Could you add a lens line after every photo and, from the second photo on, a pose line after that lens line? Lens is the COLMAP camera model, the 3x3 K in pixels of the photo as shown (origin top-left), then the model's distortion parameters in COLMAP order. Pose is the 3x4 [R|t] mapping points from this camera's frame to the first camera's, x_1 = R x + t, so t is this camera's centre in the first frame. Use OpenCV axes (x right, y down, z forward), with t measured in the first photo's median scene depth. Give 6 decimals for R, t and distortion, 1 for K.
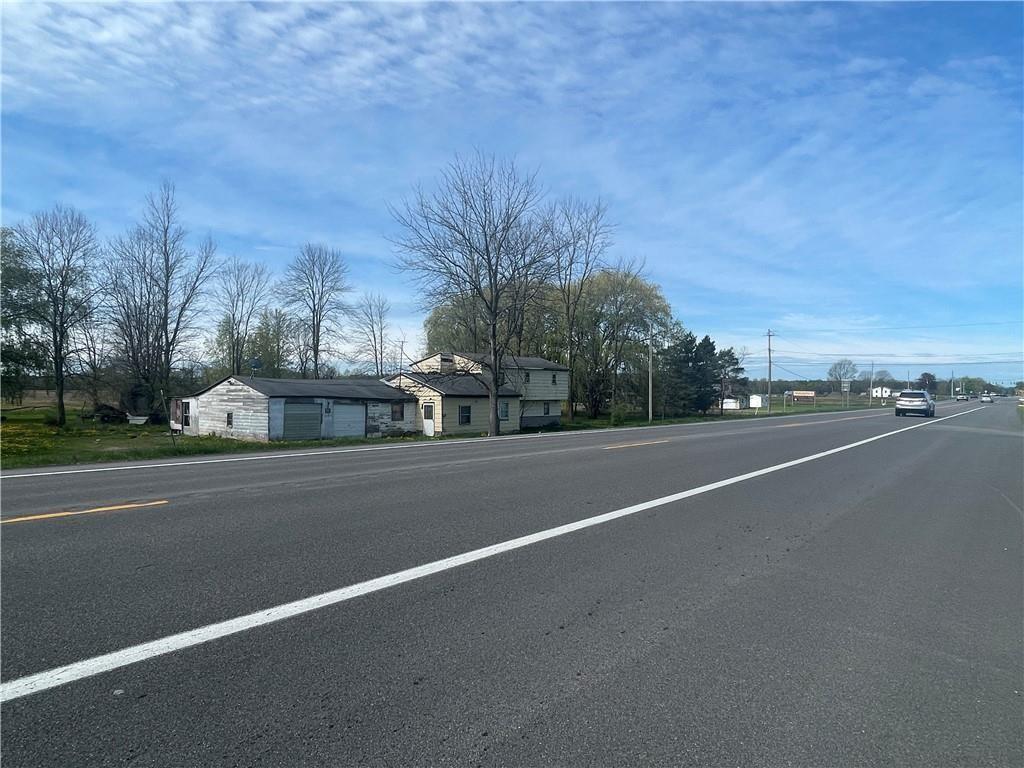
lens RADIAL K [[654.1, 0, 512.0], [0, 654.1, 384.0], [0, 0, 1]] dist [-0.002396, 0.001437]
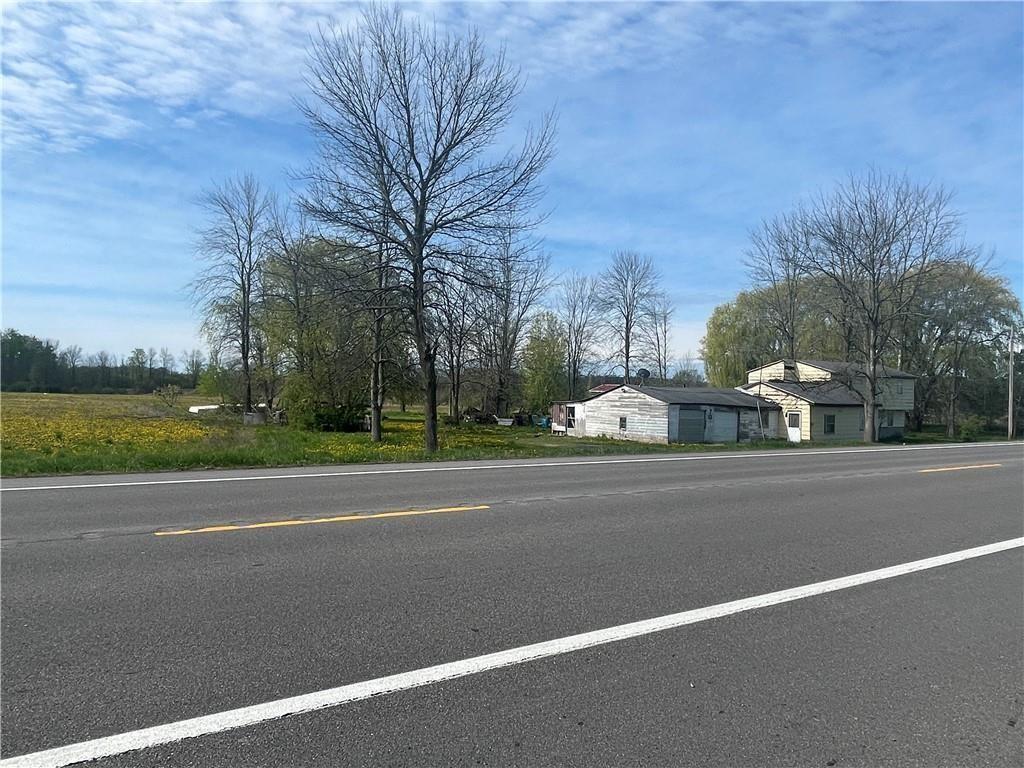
lens RADIAL K [[758.1, 0, 515.9], [0, 758.1, 420.7], [0, 0, 1]] dist [-0.002239, -0.005732]
pose [[0.958734, 0.021621, -0.283483, -0.169996], [-0.009130, 0.998931, 0.045313, -0.005084], [0.284159, -0.040855, 0.957906, -0.210268]]
